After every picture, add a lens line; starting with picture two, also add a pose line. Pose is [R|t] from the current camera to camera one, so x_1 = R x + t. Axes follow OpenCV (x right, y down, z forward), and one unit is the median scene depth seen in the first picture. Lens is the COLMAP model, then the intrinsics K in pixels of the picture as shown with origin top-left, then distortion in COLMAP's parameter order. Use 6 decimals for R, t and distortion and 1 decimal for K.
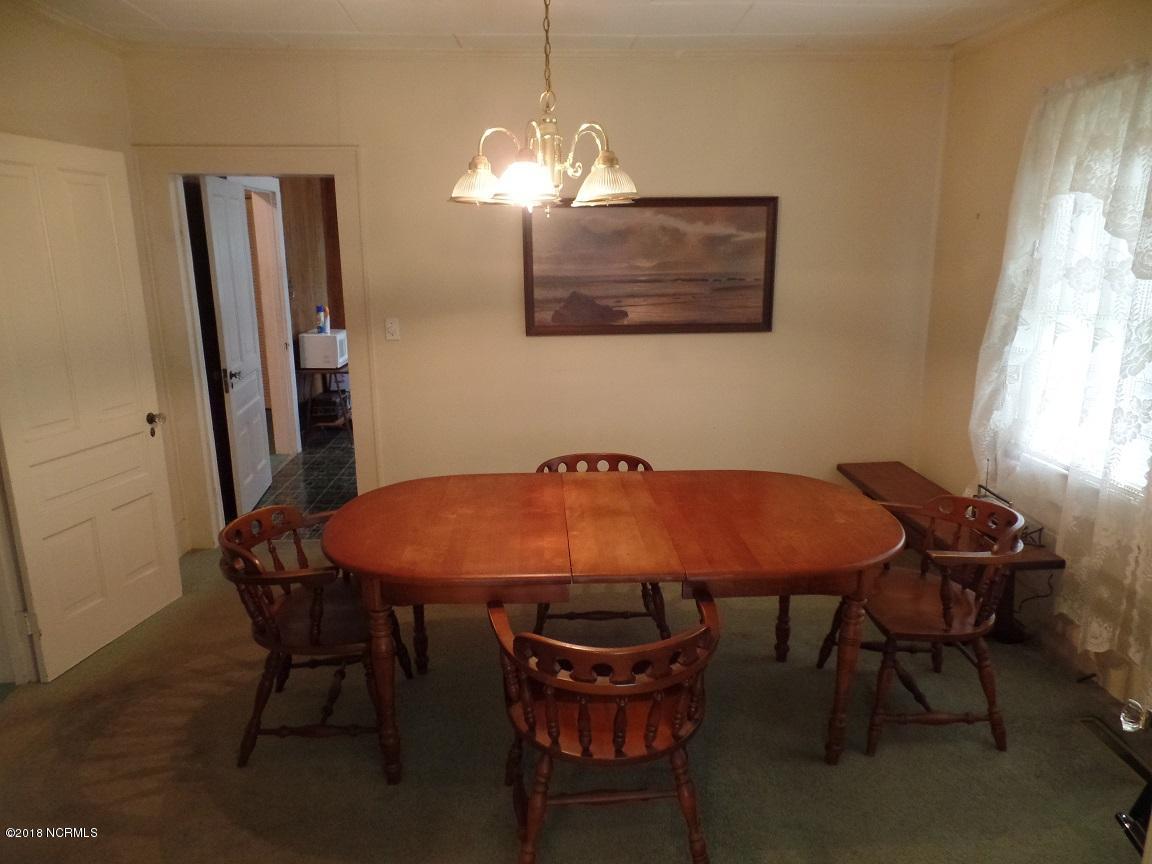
lens RADIAL K [[786.9, 0, 576.0], [0, 786.9, 432.0], [0, 0, 1]] dist [-0.000701, -0.001027]
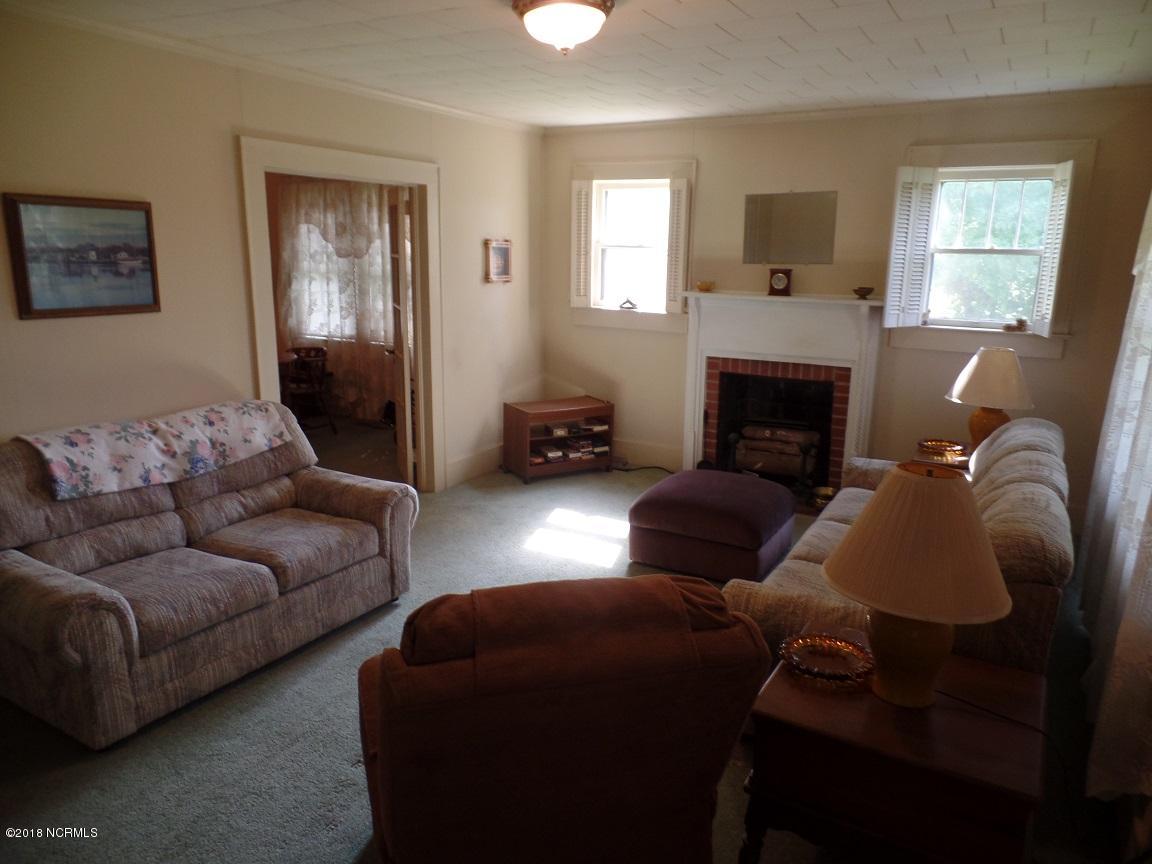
lens RADIAL K [[786.9, 0, 576.0], [0, 786.9, 432.0], [0, 0, 1]] dist [-0.000701, -0.001027]
pose [[0.522646, -0.181430, 0.833021, -1.172537], [0.182007, 0.978313, 0.098882, 0.262372], [-0.832895, 0.099935, 0.544333, -1.055768]]
